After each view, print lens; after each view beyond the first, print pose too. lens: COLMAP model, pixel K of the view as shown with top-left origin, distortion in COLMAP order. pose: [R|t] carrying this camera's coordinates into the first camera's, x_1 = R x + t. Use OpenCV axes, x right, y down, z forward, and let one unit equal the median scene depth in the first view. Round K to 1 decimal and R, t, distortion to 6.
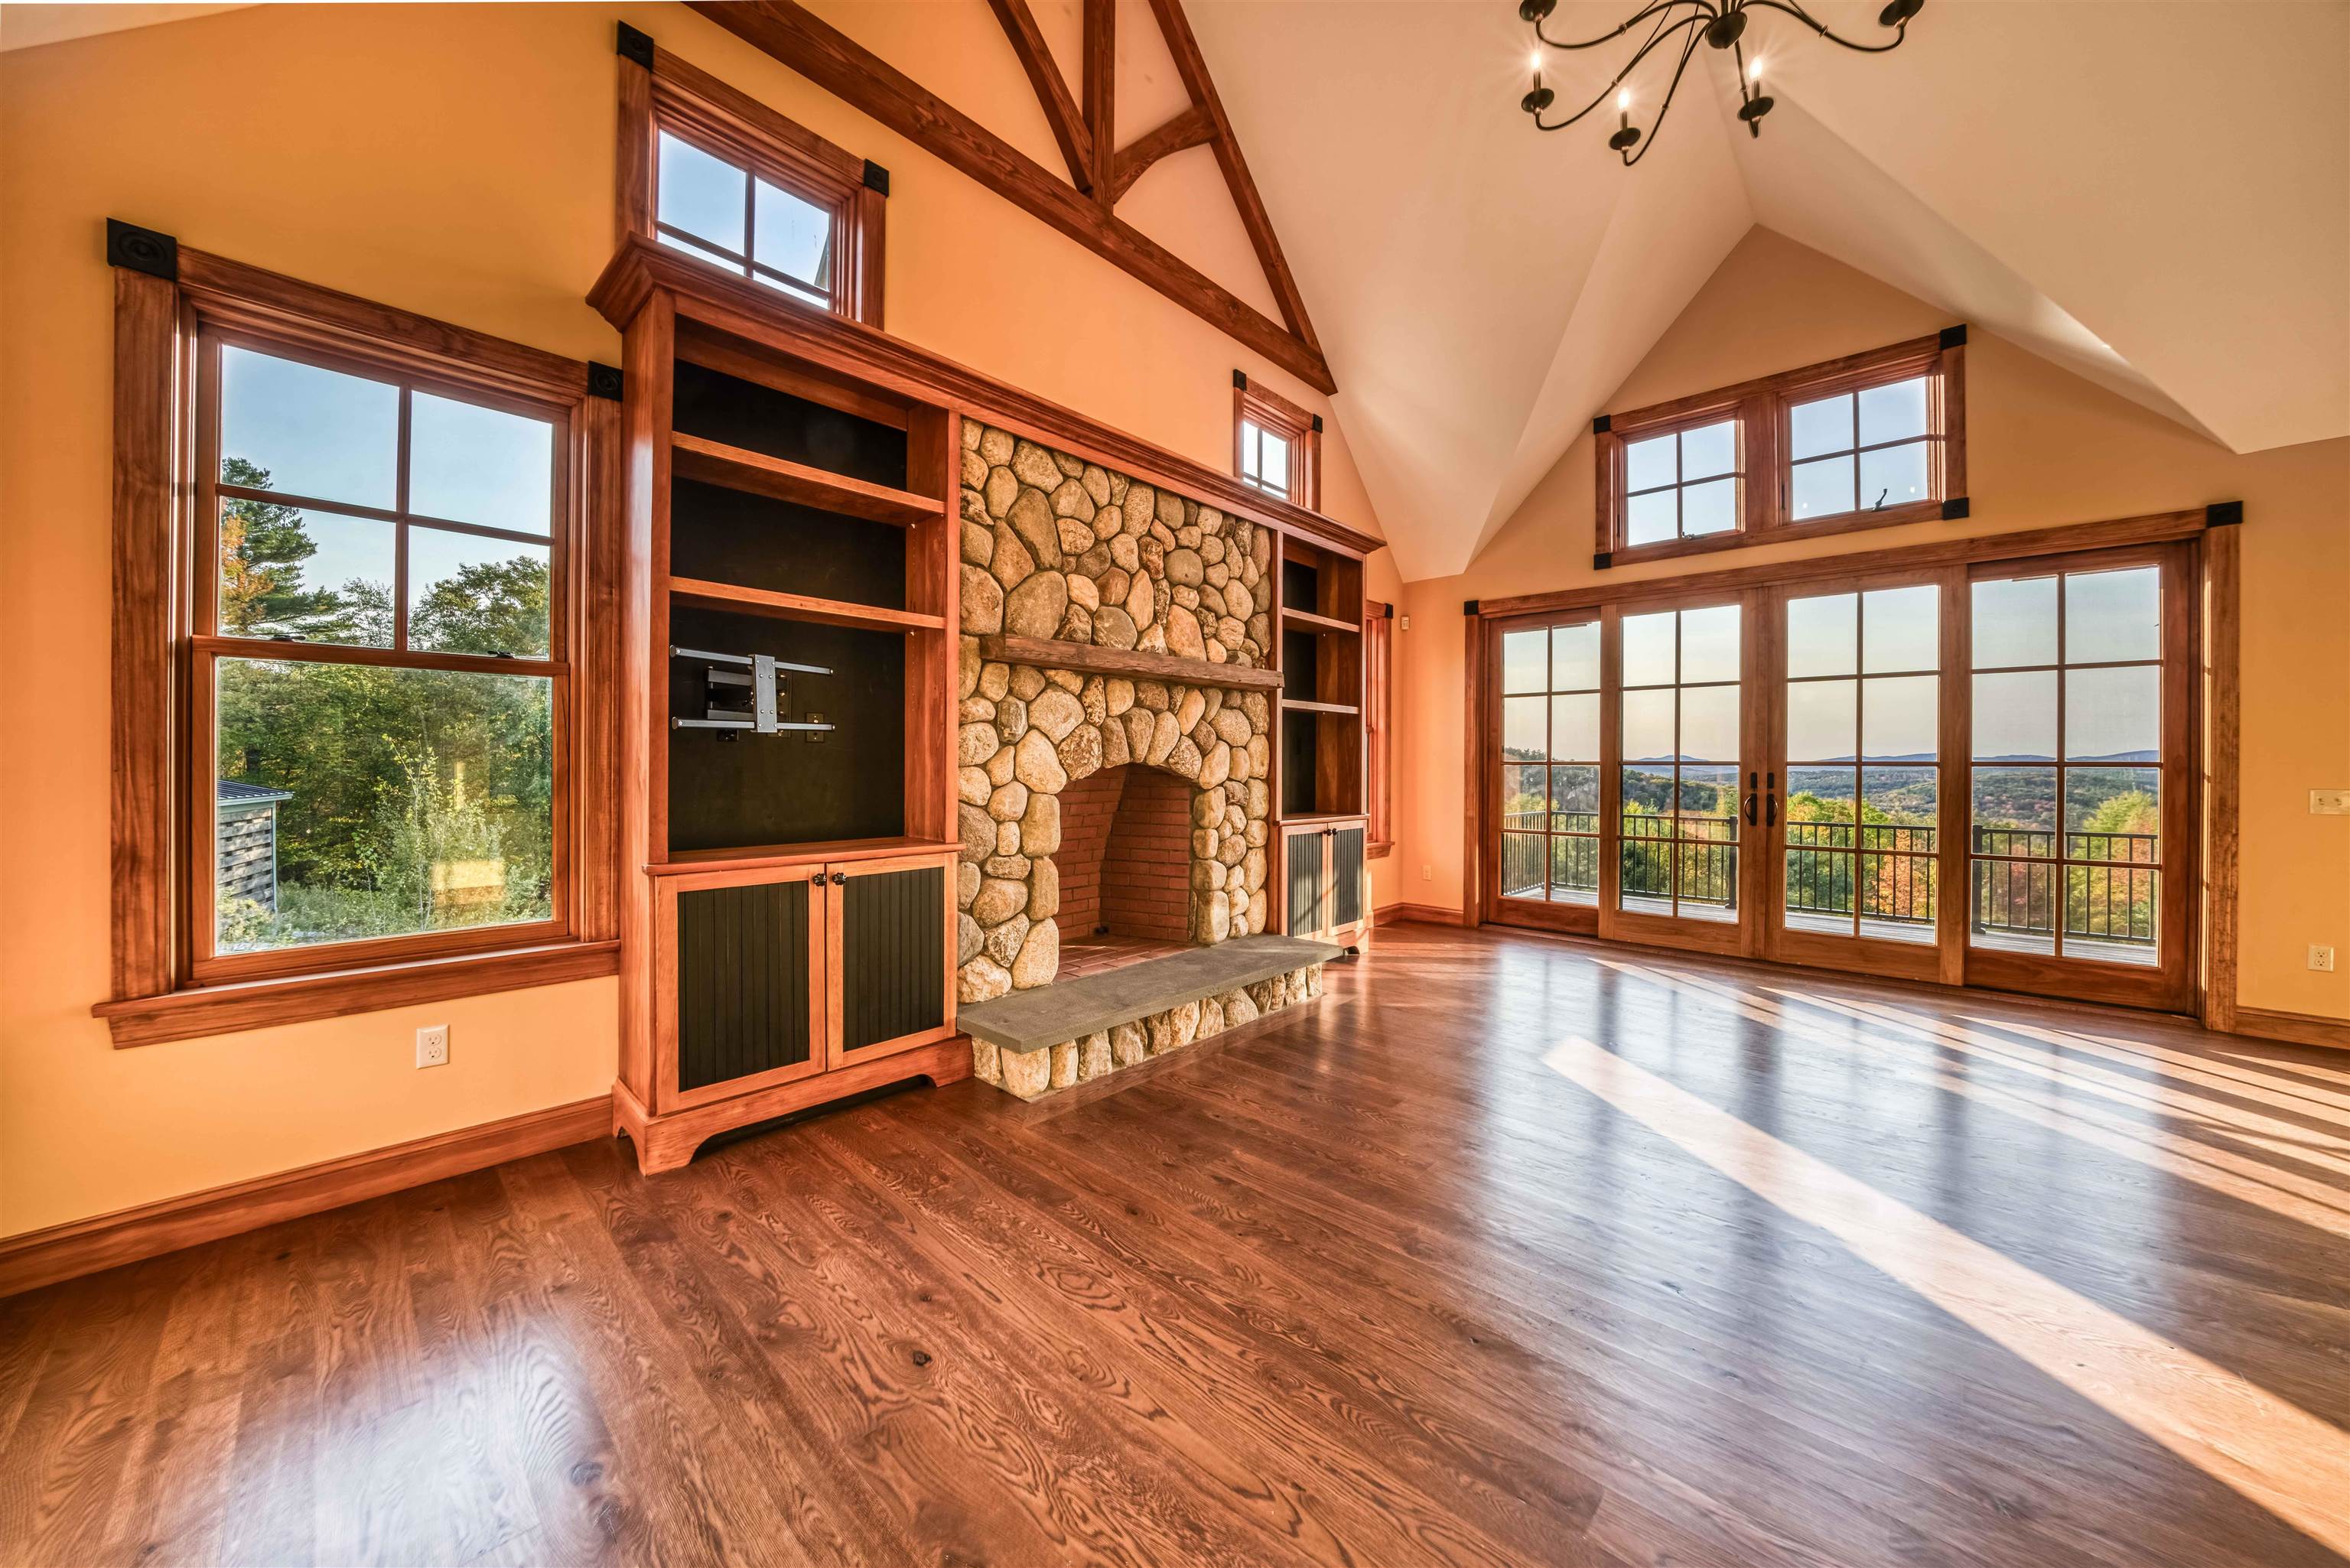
lens RADIAL K [[806.7, 0, 1157.6], [0, 806.7, 764.3], [0, 0, 1]] dist [-0.017538, 0.001608]
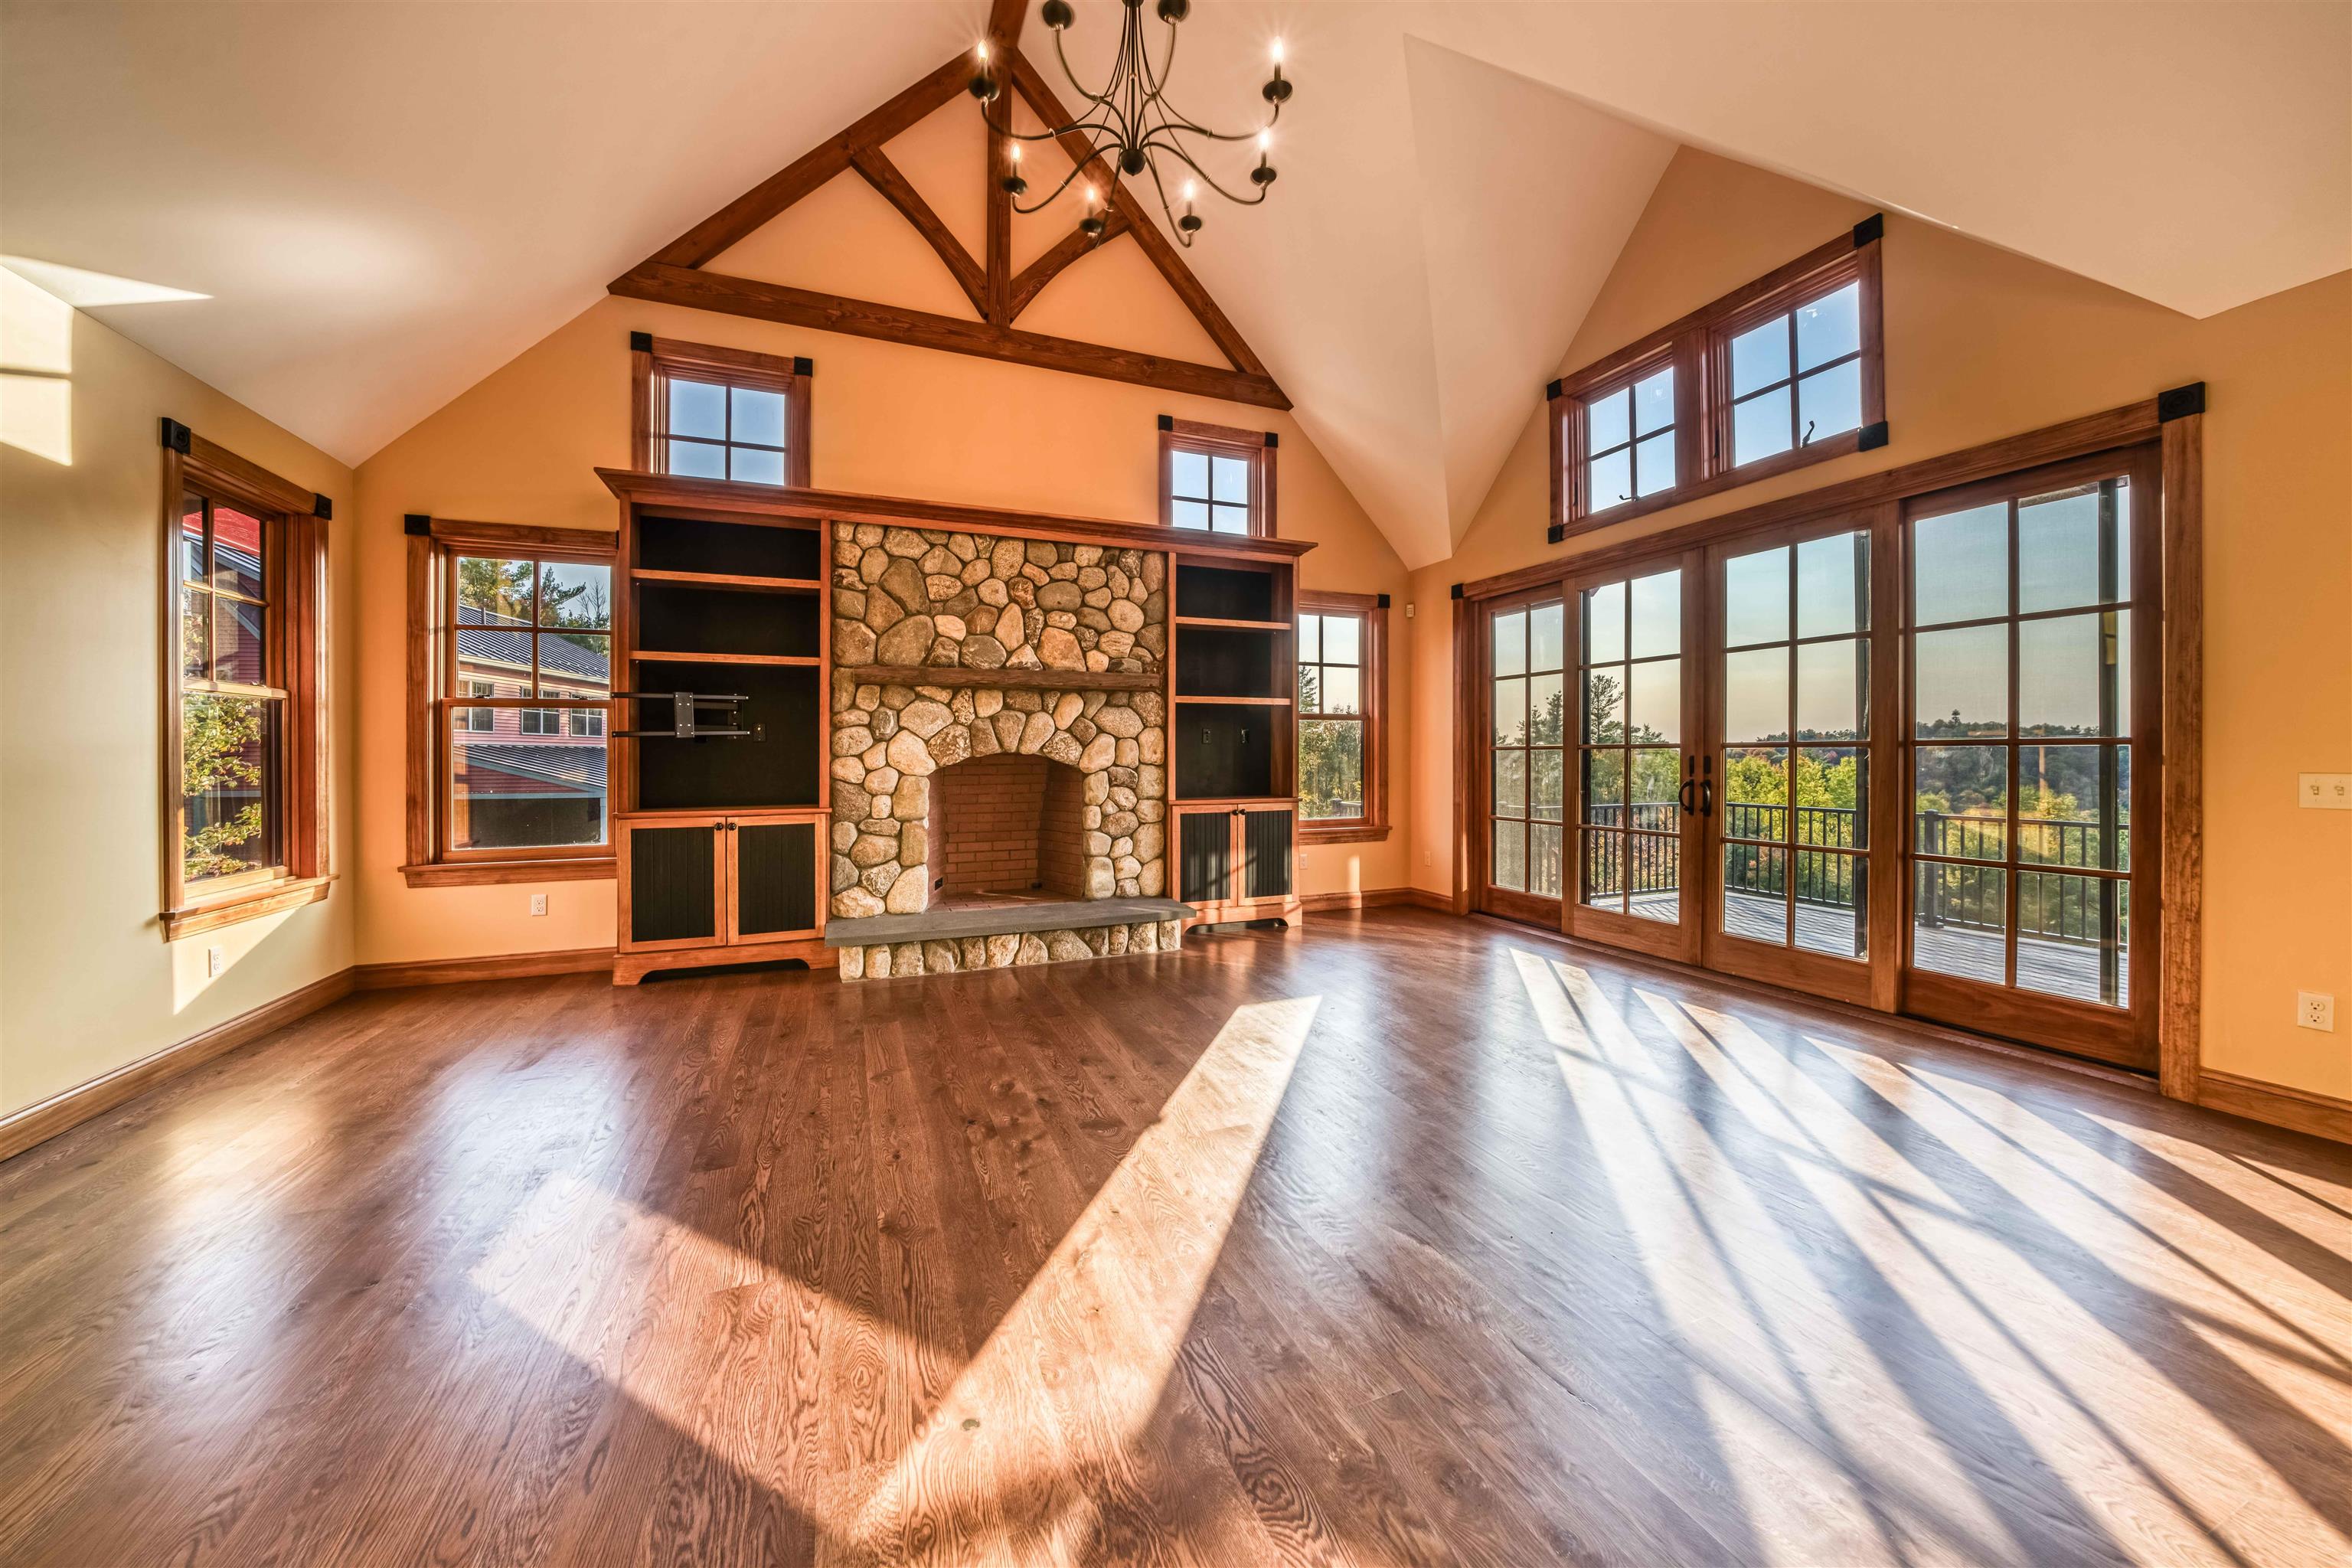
lens RADIAL K [[807.4, 0, 1183.3], [0, 807.4, 751.9], [0, 0, 1]] dist [-0.017538, 0.001608]
pose [[0.910070, -0.010677, -0.414316, 0.768883], [0.009807, 0.999943, -0.004227, 0.005058], [0.414338, -0.000217, 0.910123, -0.065950]]
